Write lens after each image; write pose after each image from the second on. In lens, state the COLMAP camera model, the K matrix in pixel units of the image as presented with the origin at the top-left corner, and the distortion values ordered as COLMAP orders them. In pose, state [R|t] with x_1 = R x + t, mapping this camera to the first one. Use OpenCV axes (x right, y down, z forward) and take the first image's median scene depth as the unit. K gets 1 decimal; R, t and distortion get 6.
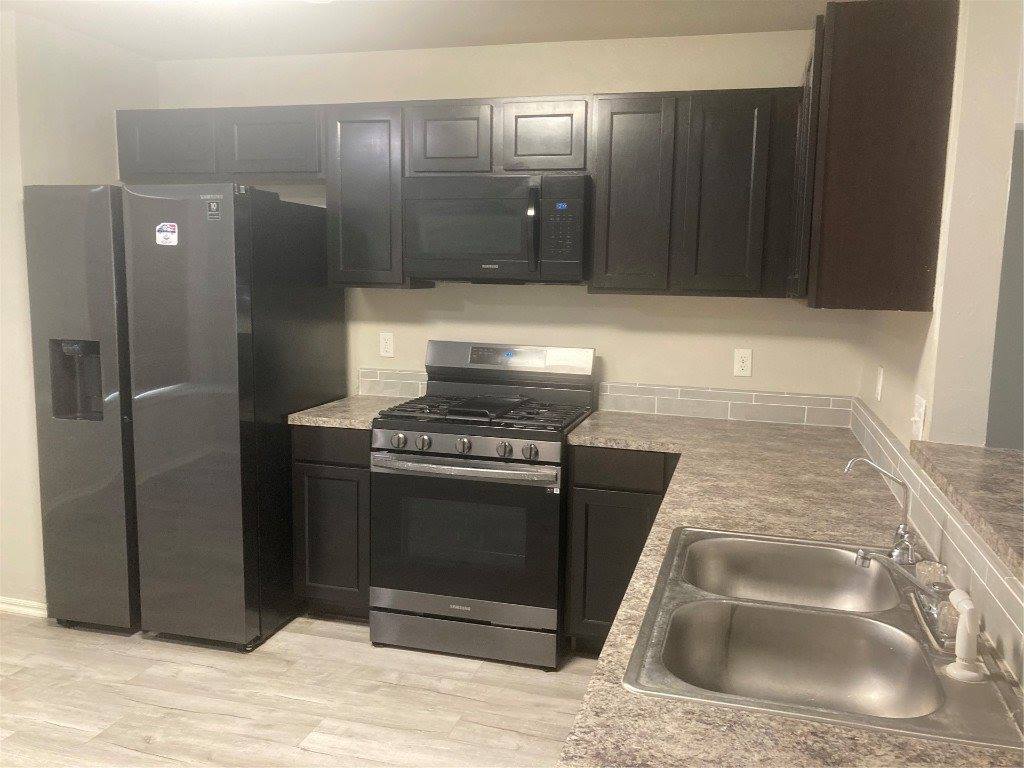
lens RADIAL K [[837.0, 0, 512.0], [0, 837.0, 384.0], [0, 0, 1]] dist [0.006355, 0.002704]
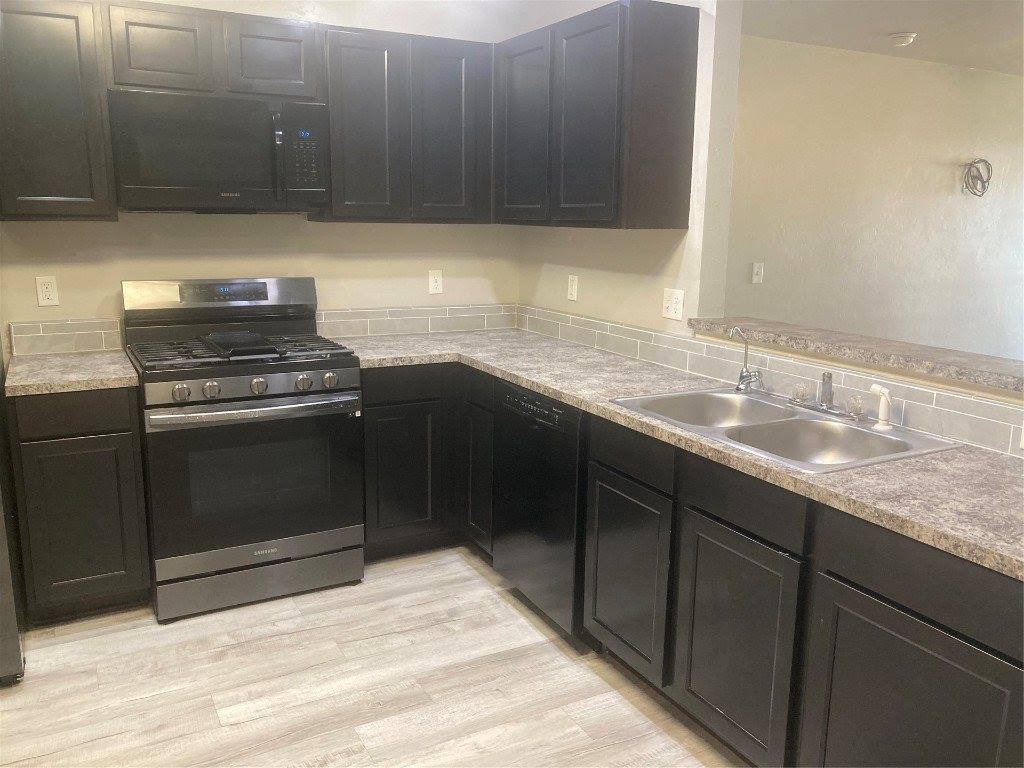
lens RADIAL K [[837.0, 0, 512.0], [0, 837.0, 384.0], [0, 0, 1]] dist [0.006355, 0.002704]
pose [[0.713662, -0.147090, 0.684873, -0.506947], [0.091677, 0.988908, 0.116856, -0.013652], [-0.694466, -0.020609, 0.719231, 0.106208]]
